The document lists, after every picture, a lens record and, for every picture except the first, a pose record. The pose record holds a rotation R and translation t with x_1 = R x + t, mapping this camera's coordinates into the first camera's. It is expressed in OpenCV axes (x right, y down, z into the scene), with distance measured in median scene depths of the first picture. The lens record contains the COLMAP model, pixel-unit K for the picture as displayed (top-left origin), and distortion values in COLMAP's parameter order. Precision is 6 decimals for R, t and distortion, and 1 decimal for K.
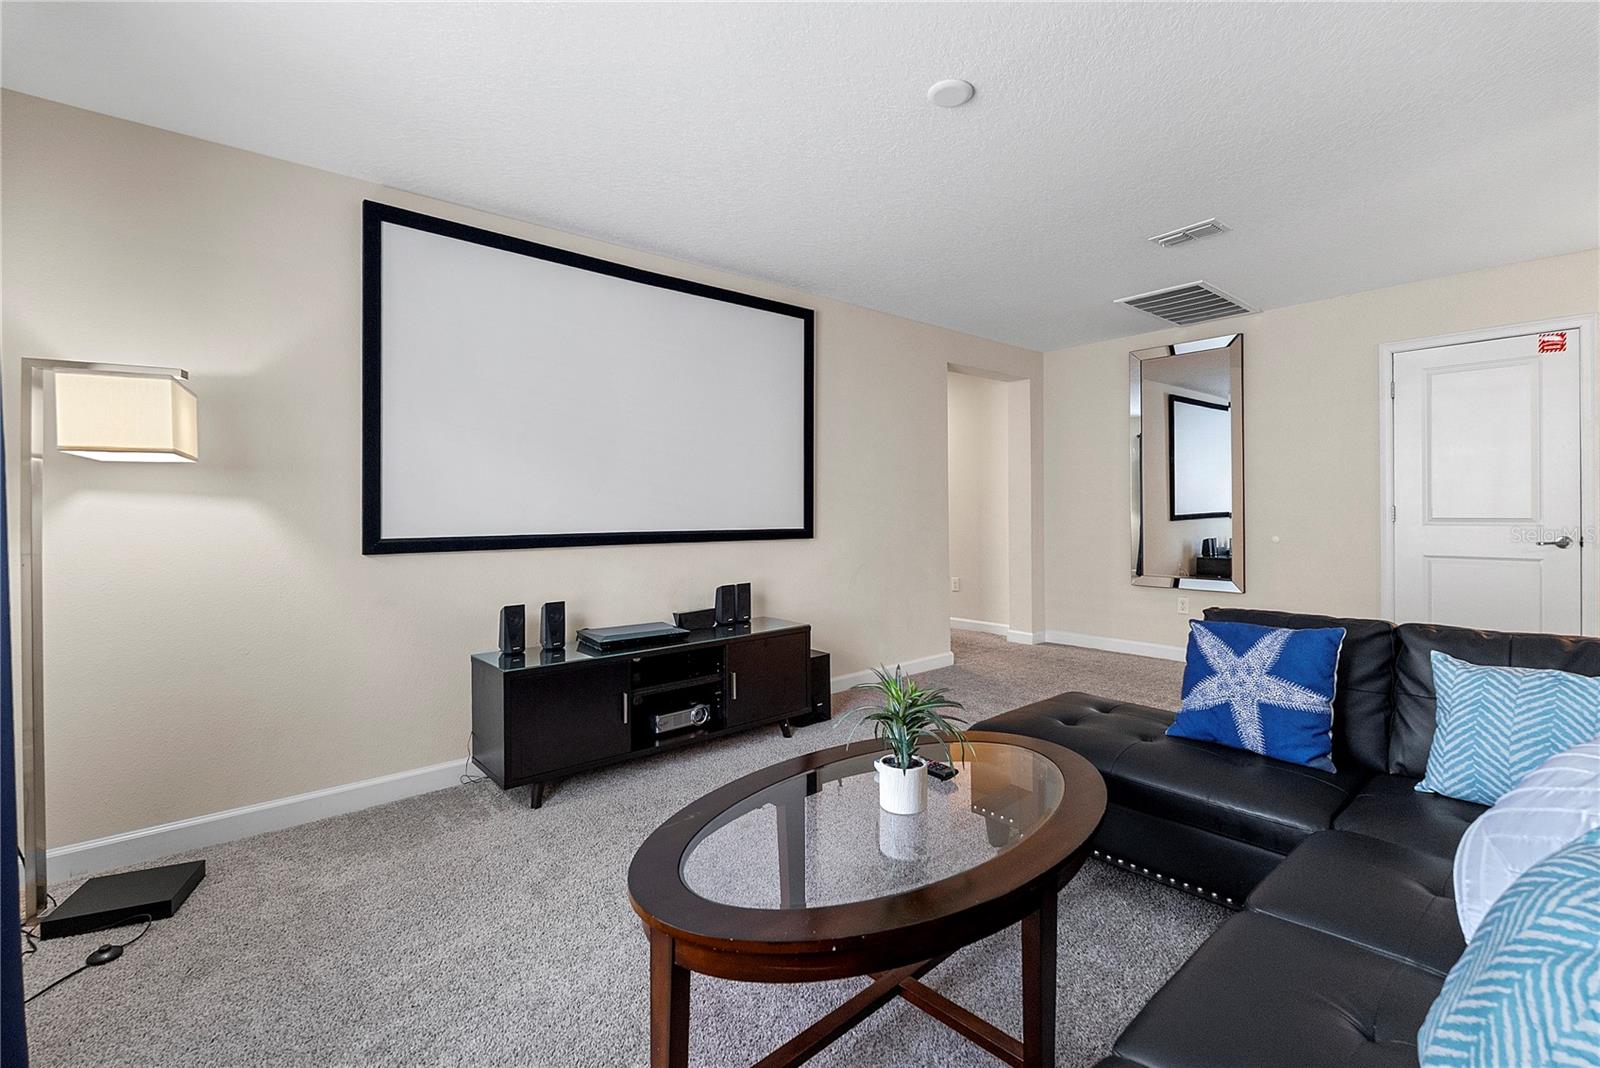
lens RADIAL K [[710.4, 0, 796.7], [0, 710.4, 522.0], [0, 0, 1]] dist [-0.000253, 0.000033]
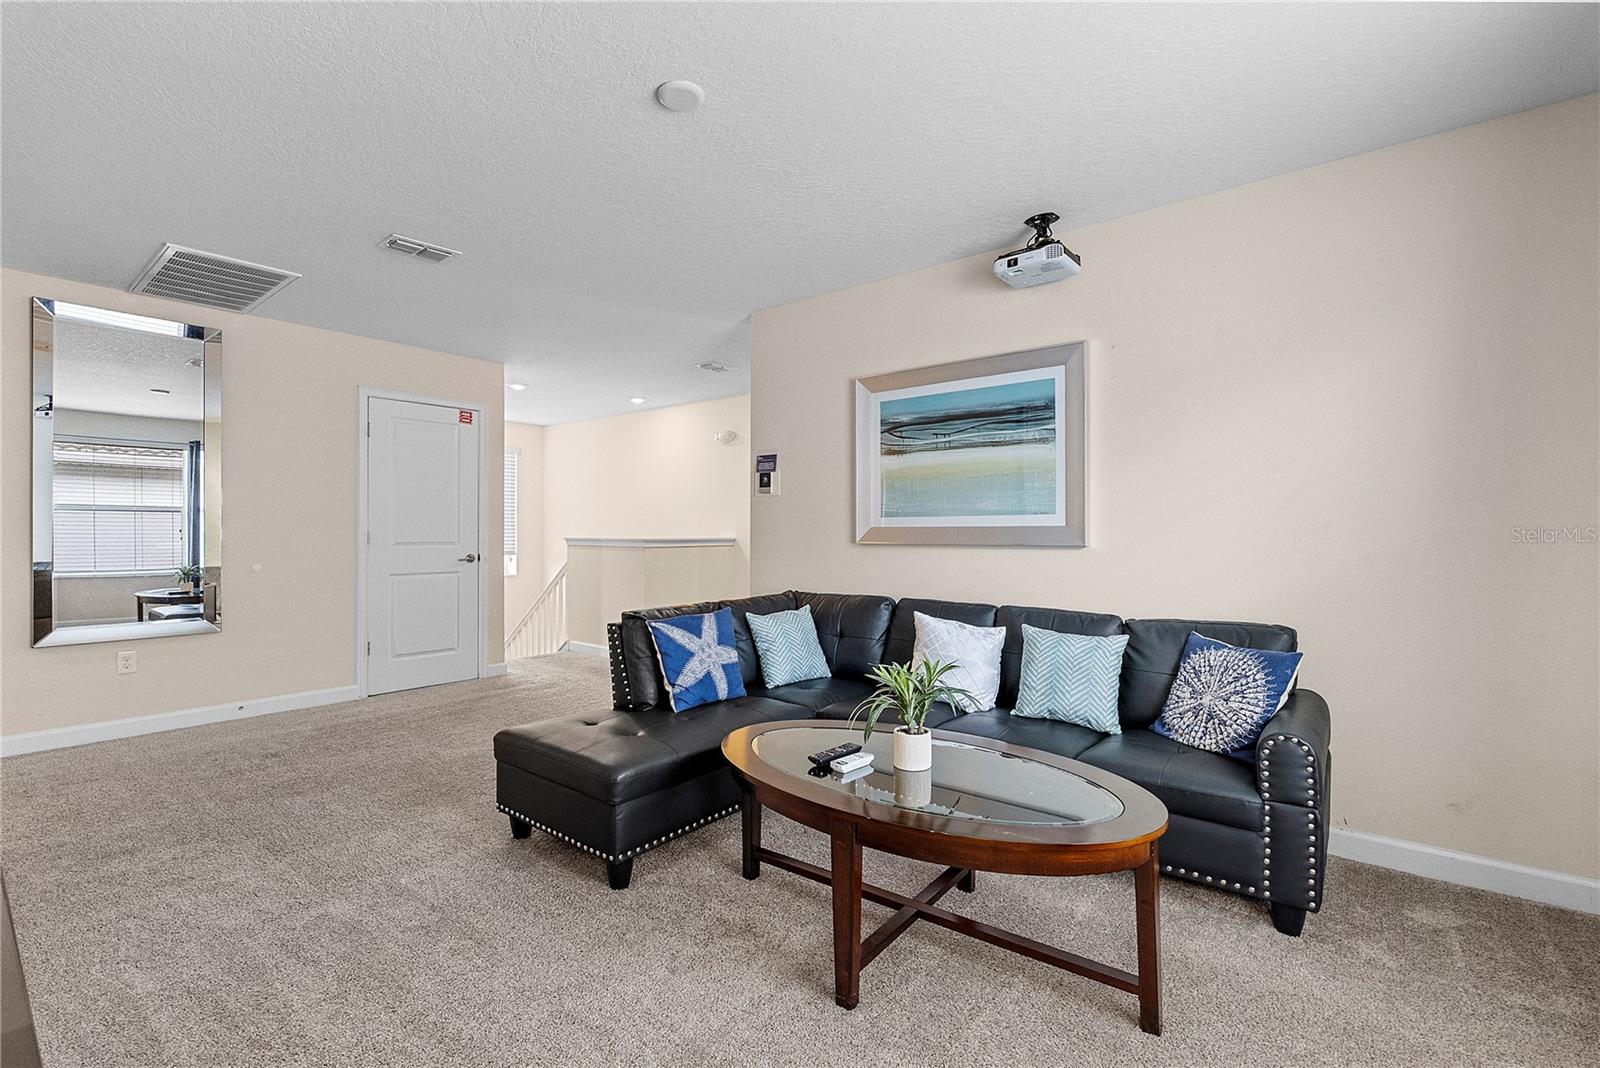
lens RADIAL K [[710.4, 0, 796.7], [0, 710.4, 522.0], [0, 0, 1]] dist [-0.000253, 0.000033]
pose [[-0.170233, 0.023879, 0.985114, -1.096217], [0.020062, 0.999583, -0.020763, -0.003316], [-0.985200, 0.016229, -0.170641, 1.493444]]
